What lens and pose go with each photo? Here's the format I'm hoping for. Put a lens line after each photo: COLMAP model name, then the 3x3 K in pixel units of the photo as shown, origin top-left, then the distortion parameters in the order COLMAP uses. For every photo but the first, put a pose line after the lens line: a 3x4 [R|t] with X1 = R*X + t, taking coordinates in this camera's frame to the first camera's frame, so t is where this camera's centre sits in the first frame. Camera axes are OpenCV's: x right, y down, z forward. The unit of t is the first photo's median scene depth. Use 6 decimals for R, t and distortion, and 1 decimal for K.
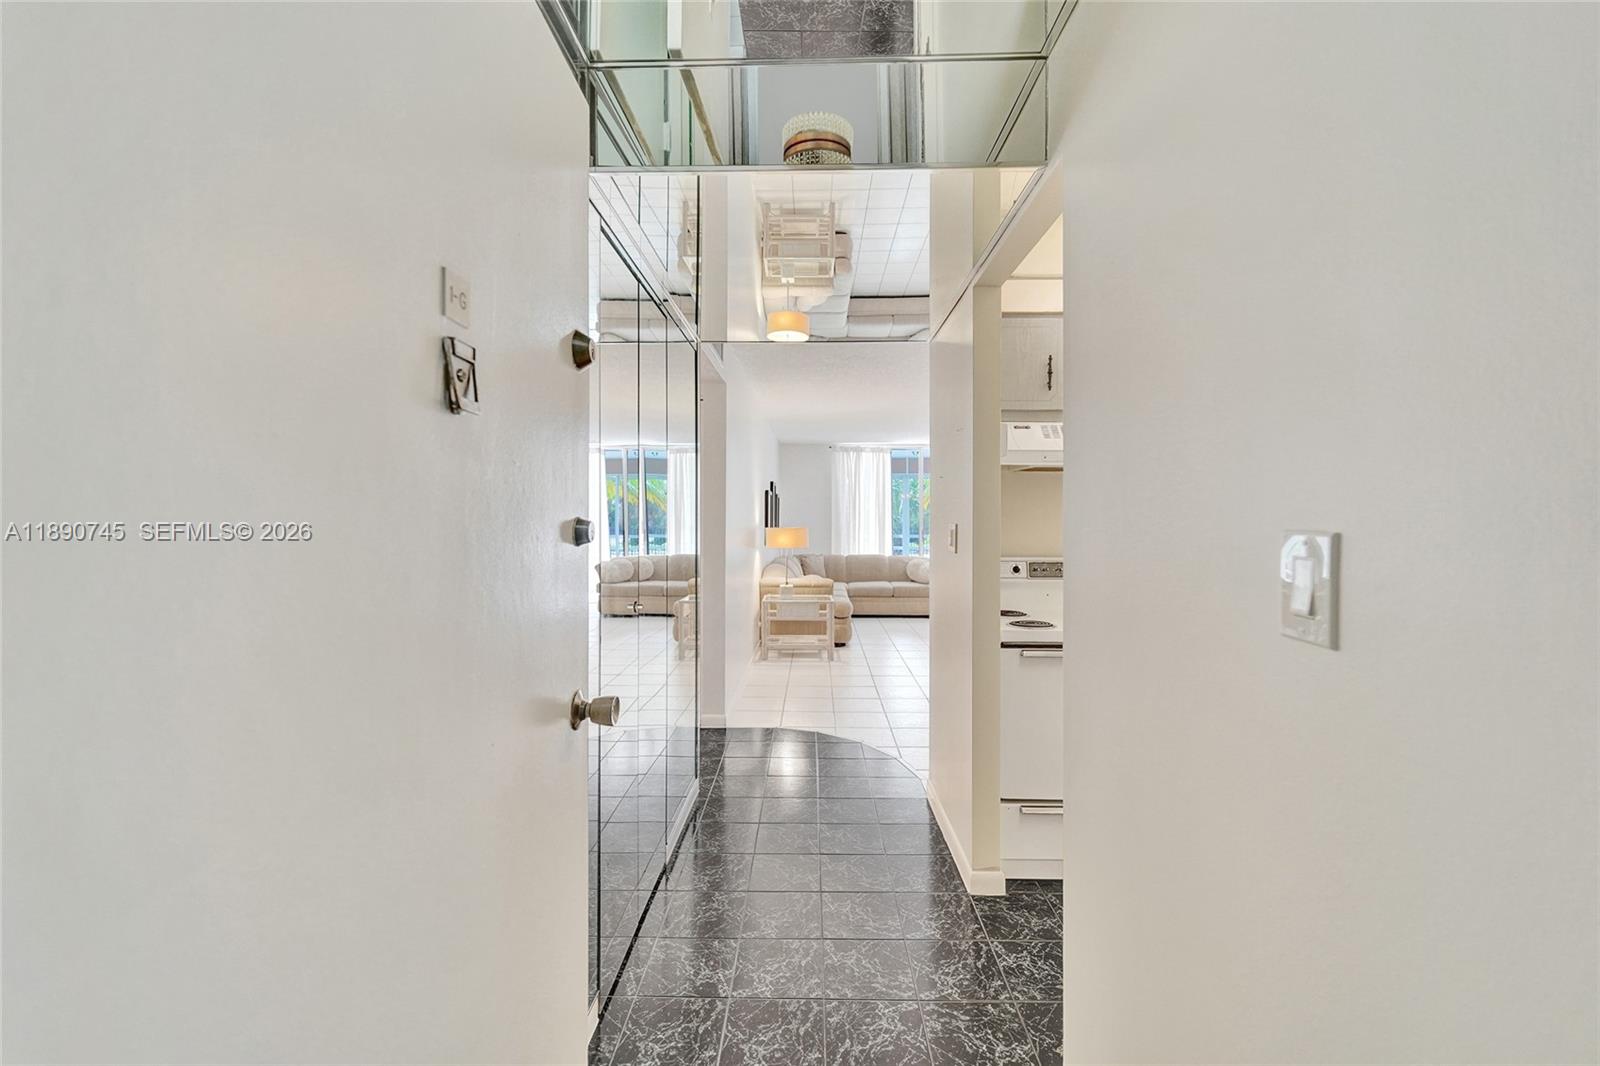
lens RADIAL K [[649.4, 0, 800.0], [0, 649.4, 533.0], [0, 0, 1]] dist [0.000399, -0.000070]
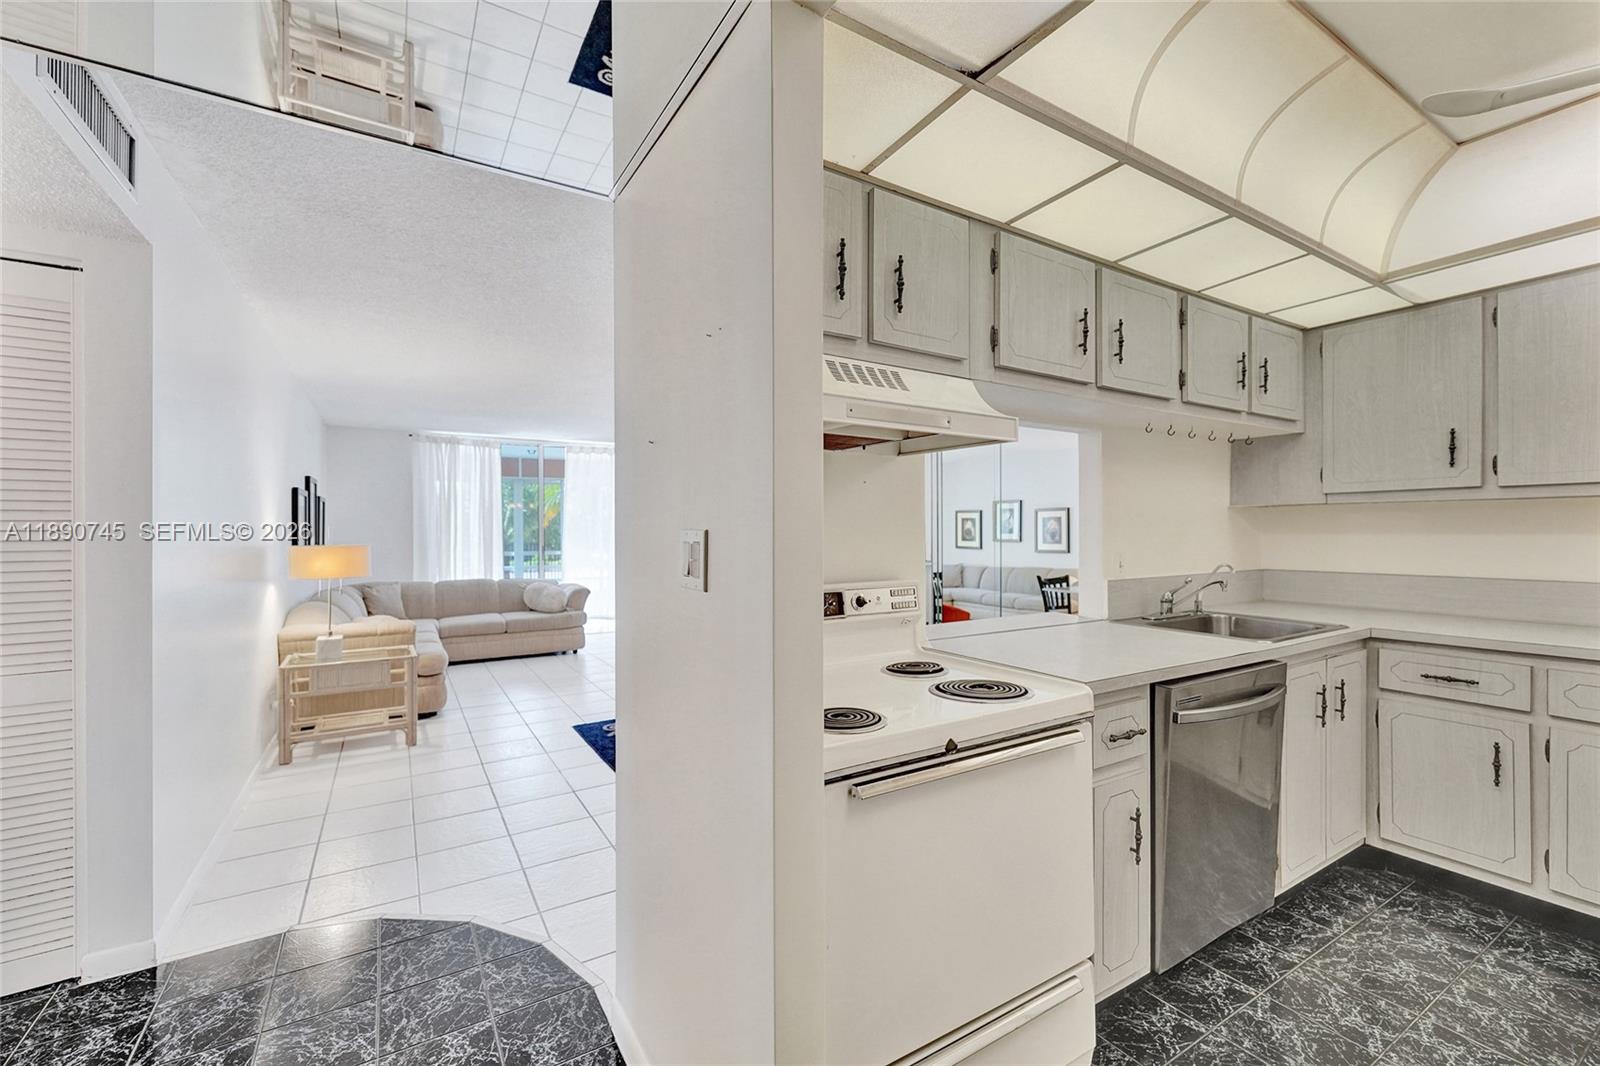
lens RADIAL K [[661.7, 0, 796.2], [0, 661.7, 532.1], [0, 0, 1]] dist [-0.000261, -0.000046]
pose [[0.841705, -0.004528, 0.539918, 0.013042], [0.016900, 0.999696, -0.017961, -0.001944], [-0.539673, 0.024243, 0.841526, 0.195091]]
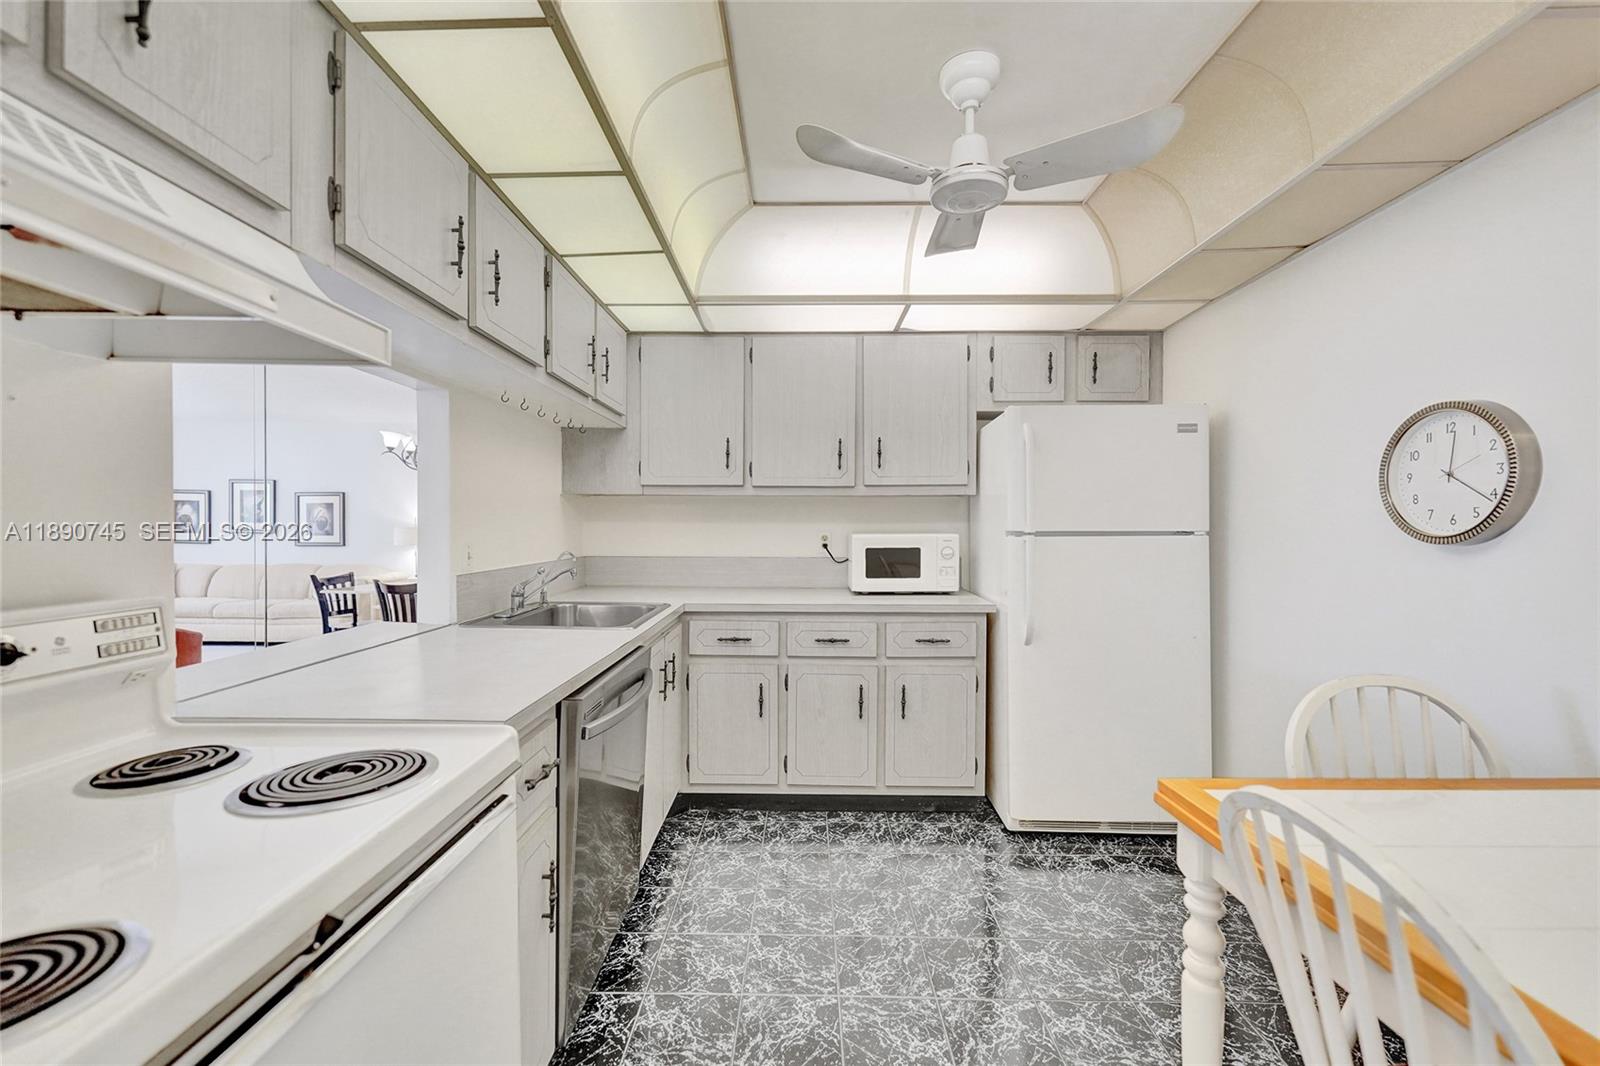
lens RADIAL K [[662.8, 0, 794.9], [0, 662.8, 531.5], [0, 0, 1]] dist [0.000837, -0.000426]
pose [[-0.010927, -0.011784, 0.999871, 0.058344], [0.017251, 0.999780, 0.011971, 0.000374], [-0.999791, 0.017379, -0.010722, 0.266435]]
